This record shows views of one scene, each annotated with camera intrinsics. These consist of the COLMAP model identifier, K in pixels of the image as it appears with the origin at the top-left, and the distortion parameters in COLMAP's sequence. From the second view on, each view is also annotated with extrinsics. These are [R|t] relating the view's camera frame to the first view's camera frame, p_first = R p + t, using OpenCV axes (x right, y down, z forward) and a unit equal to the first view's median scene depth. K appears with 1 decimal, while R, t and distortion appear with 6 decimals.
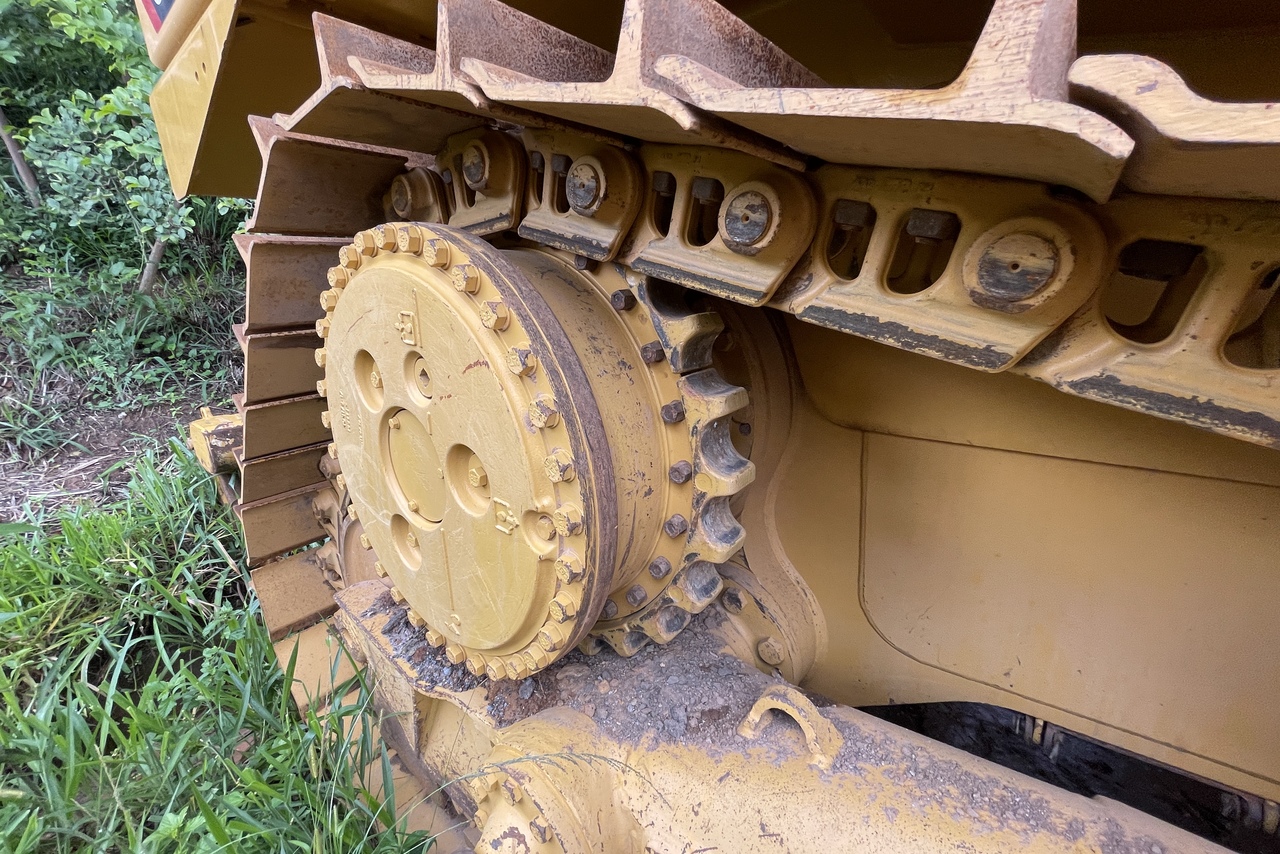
lens RADIAL K [[509.6, 0, 629.5], [0, 509.6, 425.2], [0, 0, 1]] dist [-0.000558, -0.000306]
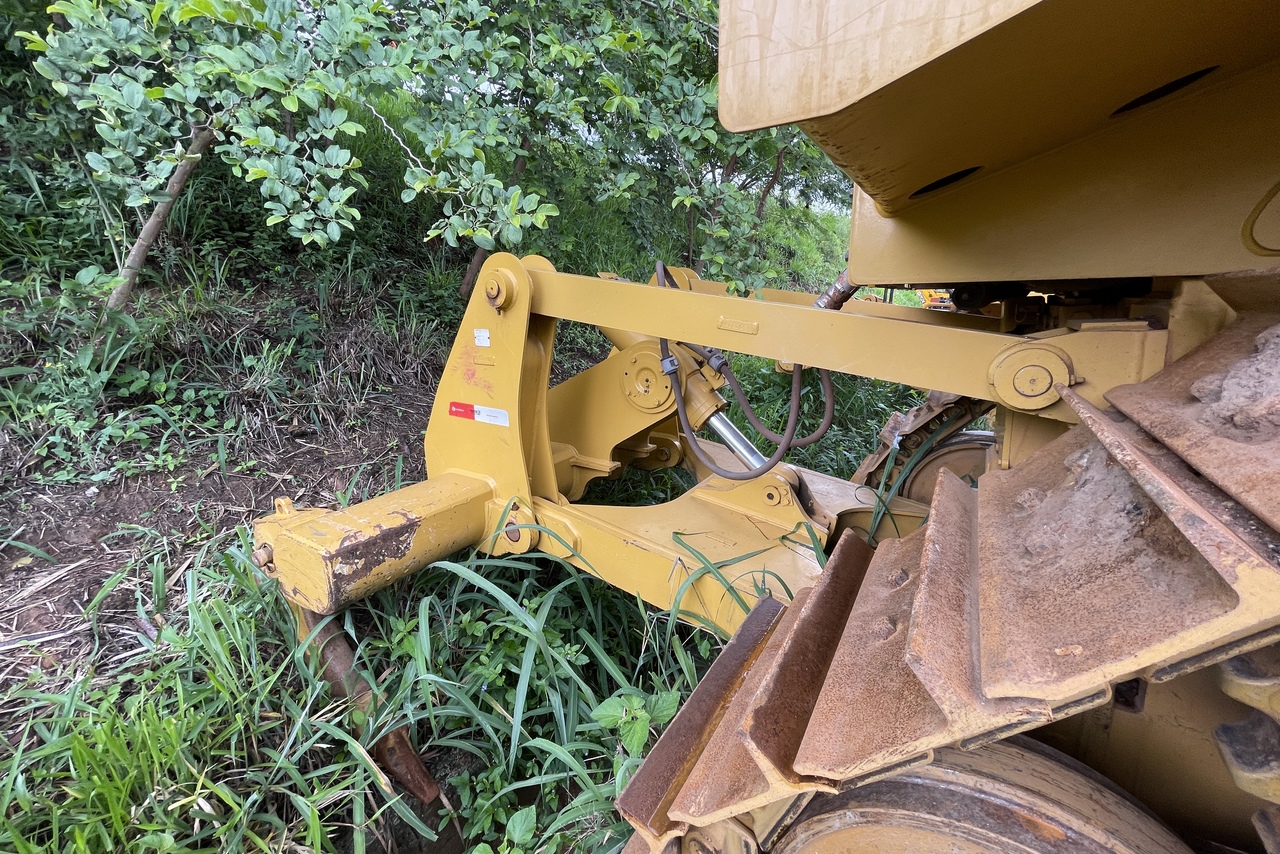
lens RADIAL K [[509.6, 0, 647.4], [0, 509.6, 428.5], [0, 0, 1]] dist [-0.000558, -0.000306]
pose [[0.990357, 0.000196, 0.138537, -0.395632], [0.004394, 0.999451, -0.032824, -0.085090], [-0.138468, 0.033116, 0.989813, 0.249827]]
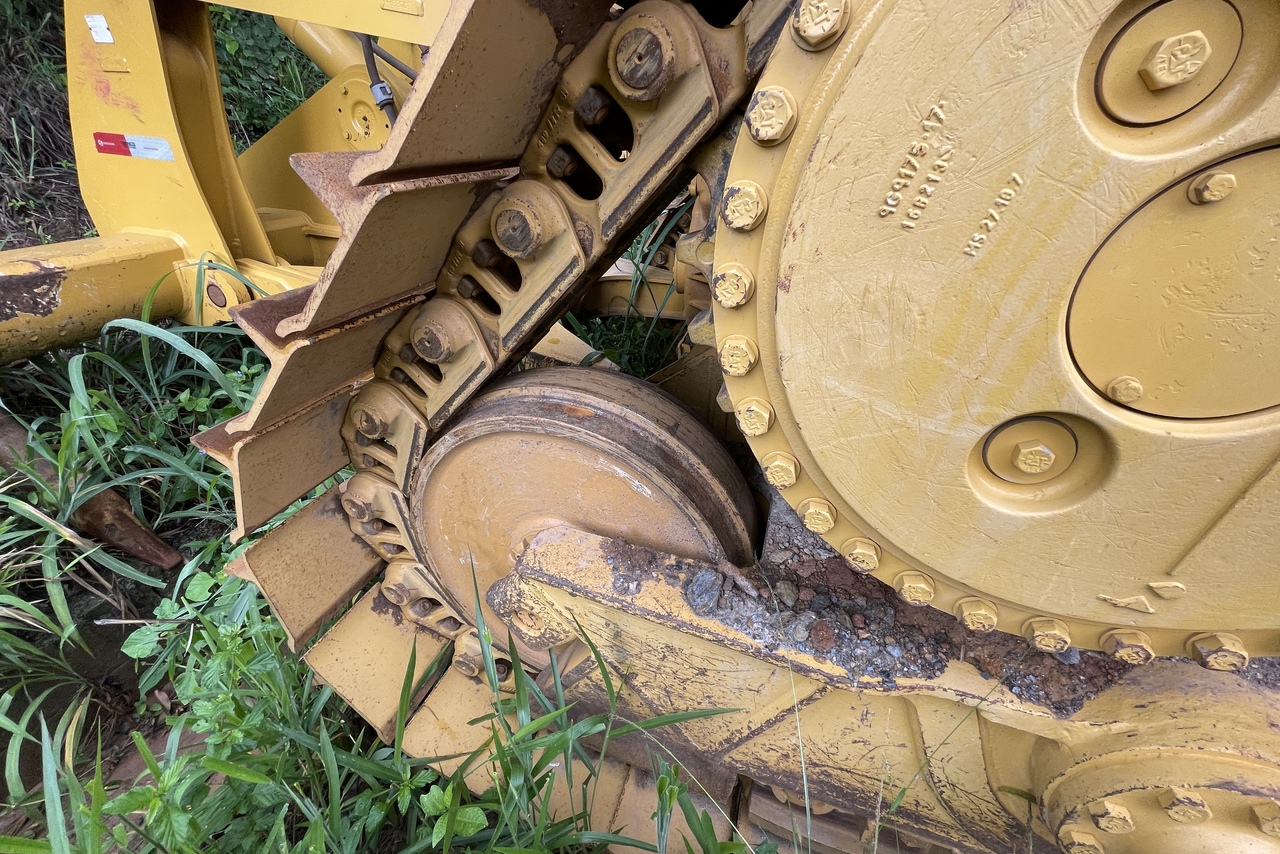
lens RADIAL K [[509.6, 0, 647.5], [0, 509.6, 427.0], [0, 0, 1]] dist [-0.000558, -0.000306]
pose [[0.927225, -0.114844, 0.356461, -0.264094], [0.021008, 0.966271, 0.256668, 0.017049], [-0.373914, -0.230500, 0.898364, 0.196468]]
